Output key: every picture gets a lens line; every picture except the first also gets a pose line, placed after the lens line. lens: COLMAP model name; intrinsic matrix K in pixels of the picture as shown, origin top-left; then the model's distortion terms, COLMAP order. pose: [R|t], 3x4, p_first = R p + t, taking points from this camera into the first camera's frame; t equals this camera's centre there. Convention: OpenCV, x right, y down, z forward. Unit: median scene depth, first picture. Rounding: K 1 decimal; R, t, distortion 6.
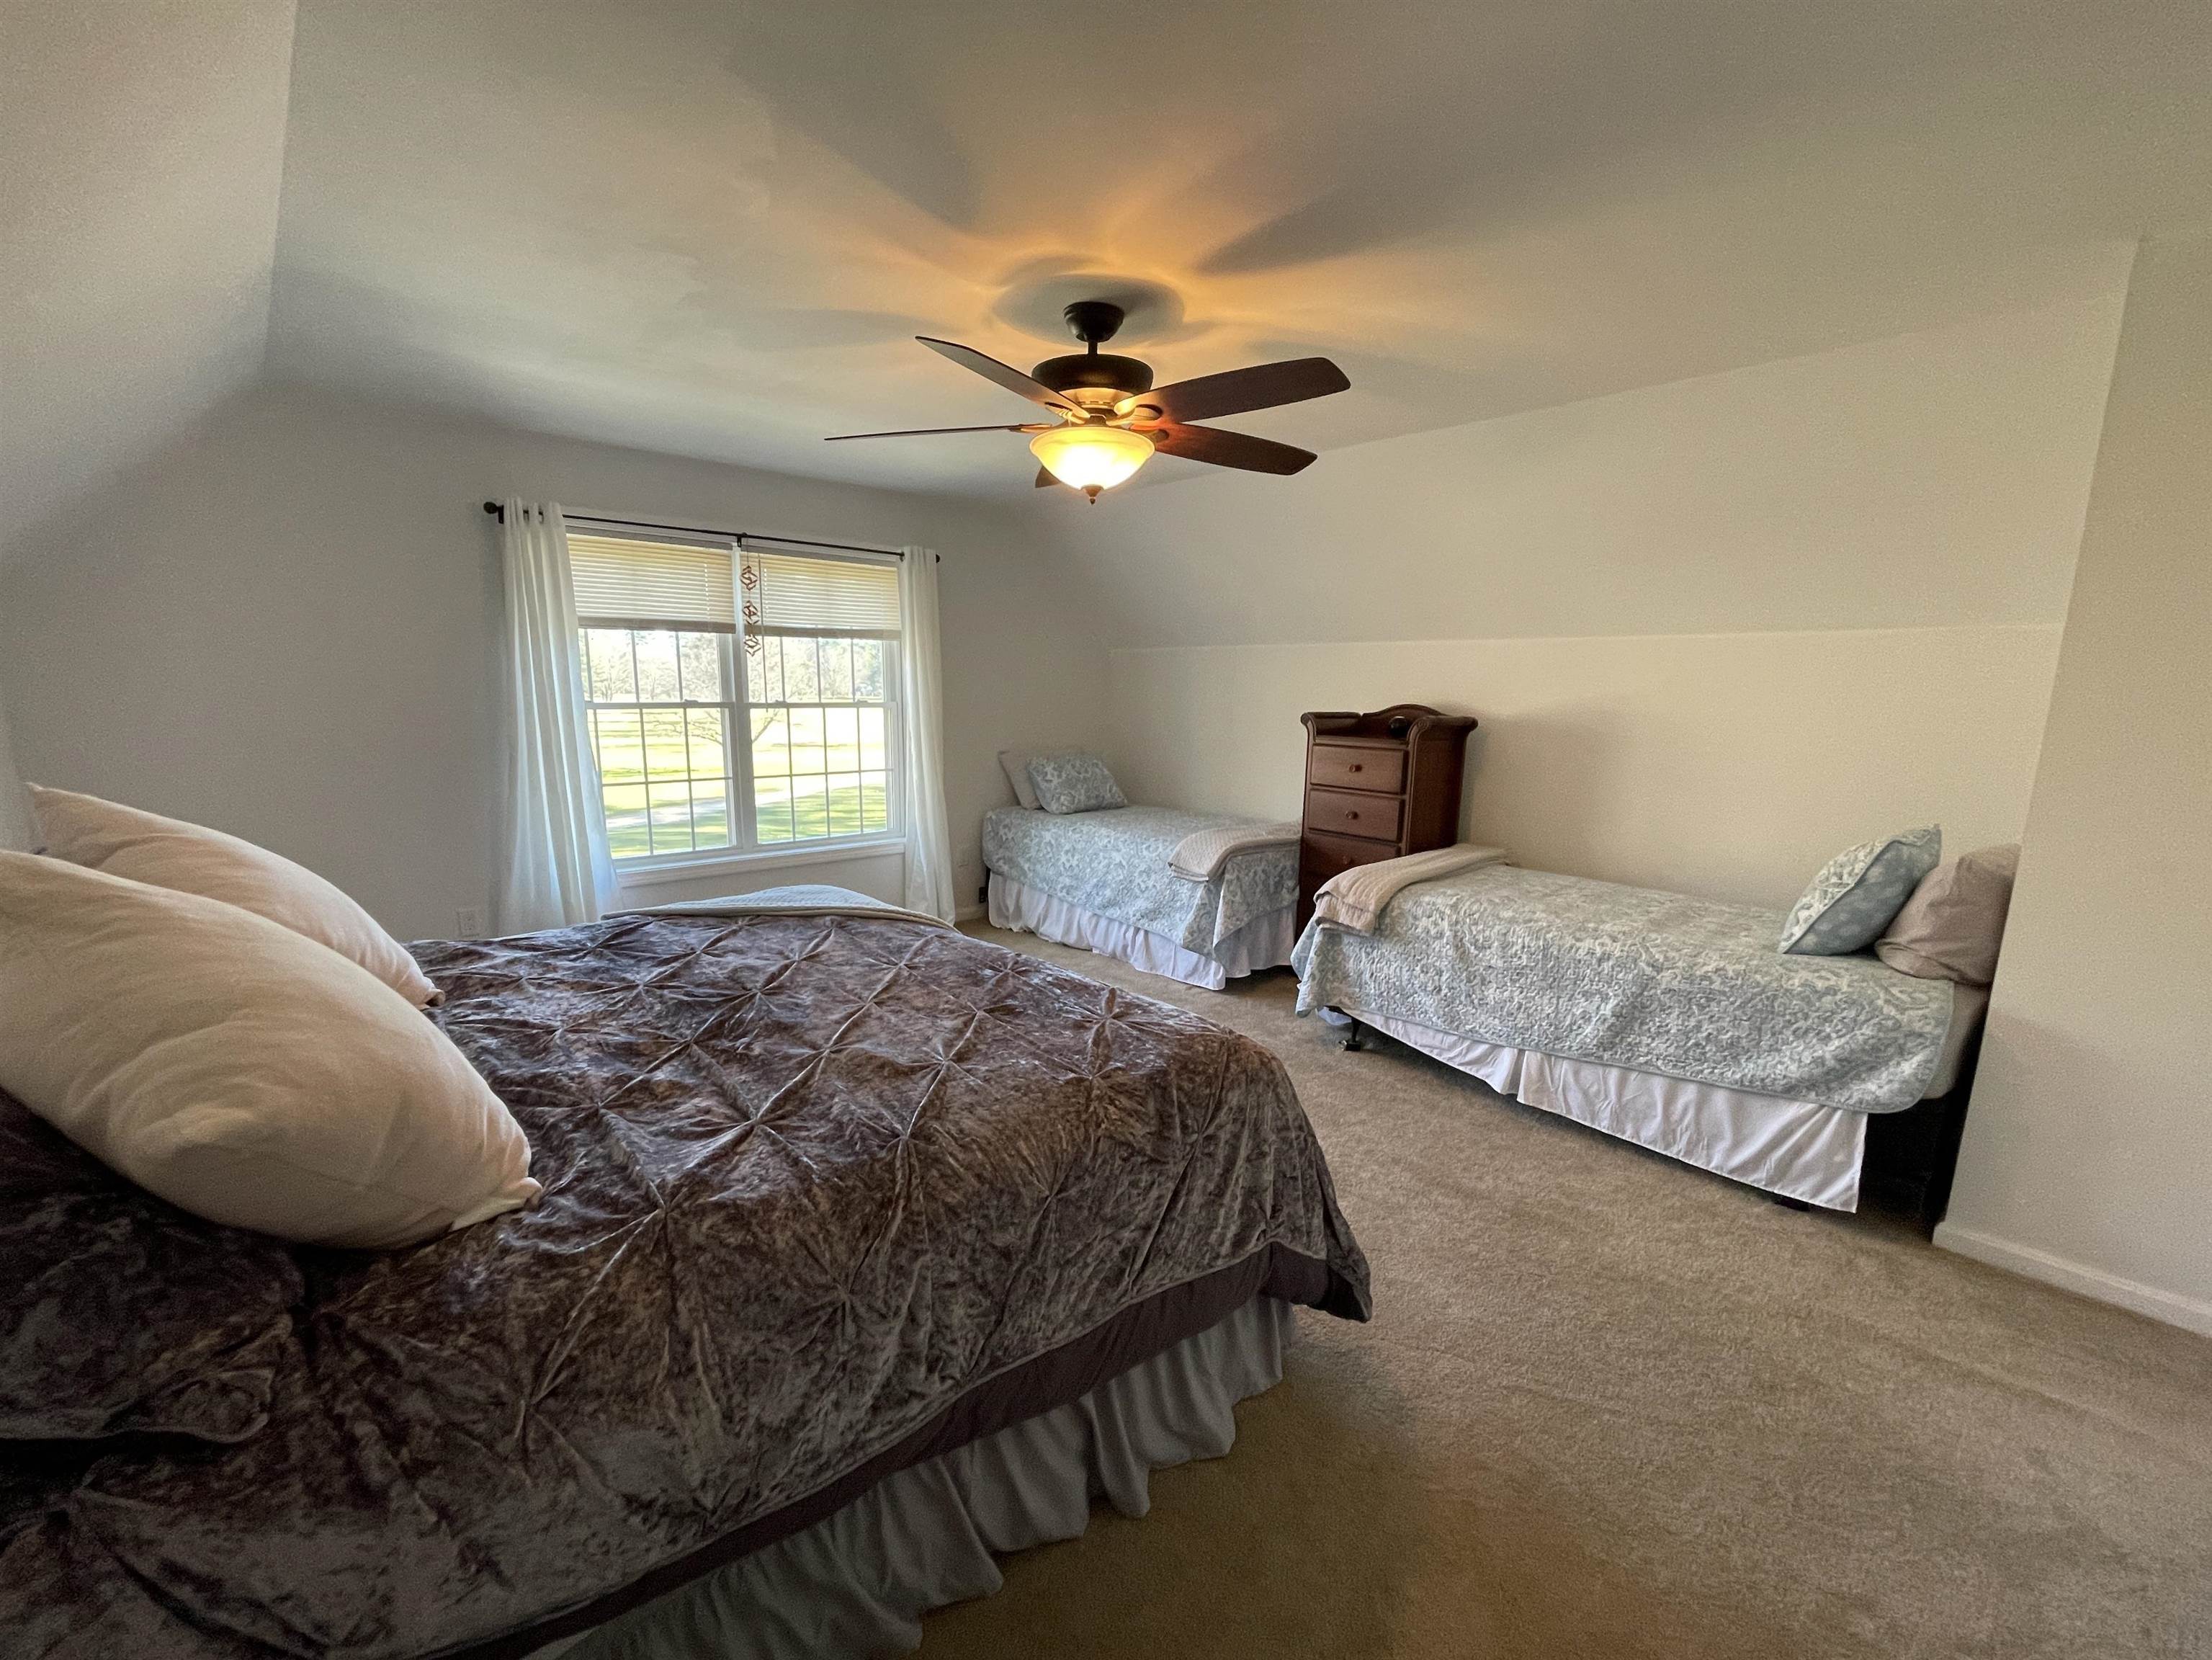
lens RADIAL K [[888.0, 0, 1105.2], [0, 888.0, 839.9], [0, 0, 1]] dist [0.000406, 0.000041]
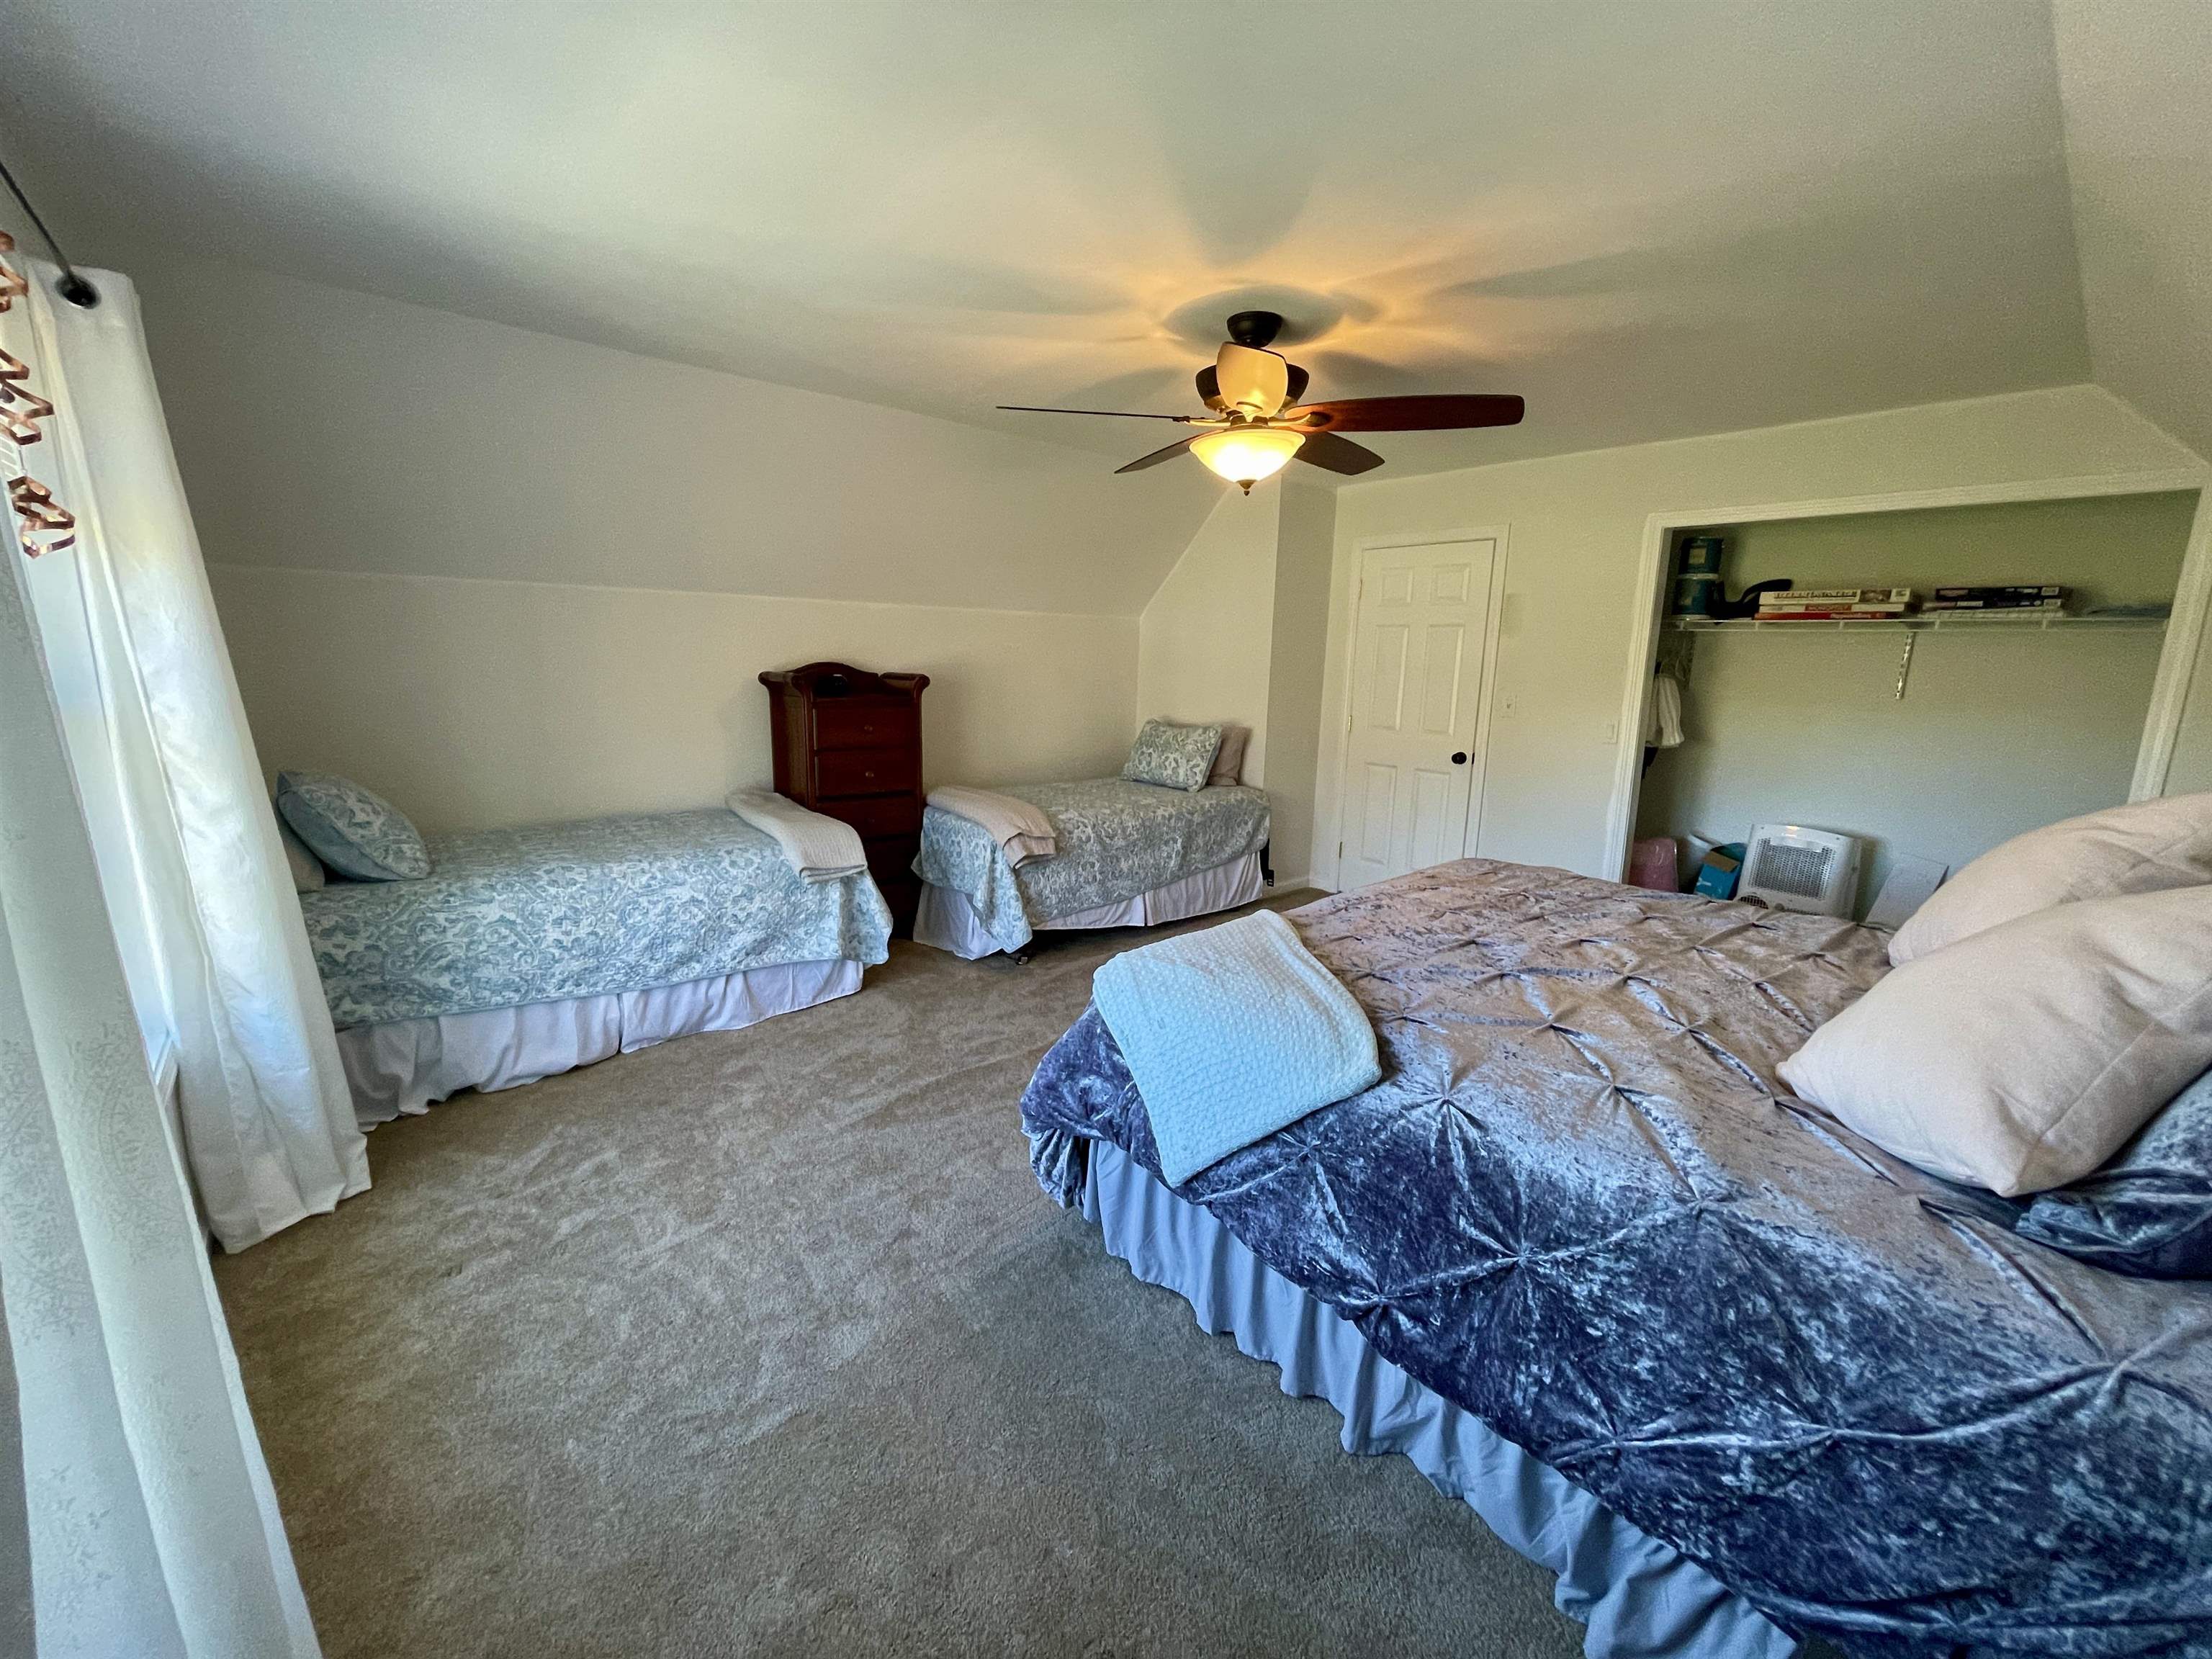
lens RADIAL K [[887.8, 0, 1108.9], [0, 887.8, 833.8], [0, 0, 1]] dist [0.000406, 0.000041]
pose [[0.047266, -0.207696, 0.977051, -0.976686], [0.159942, 0.967097, 0.197842, -0.167559], [-0.985994, 0.146921, 0.078930, 0.915914]]
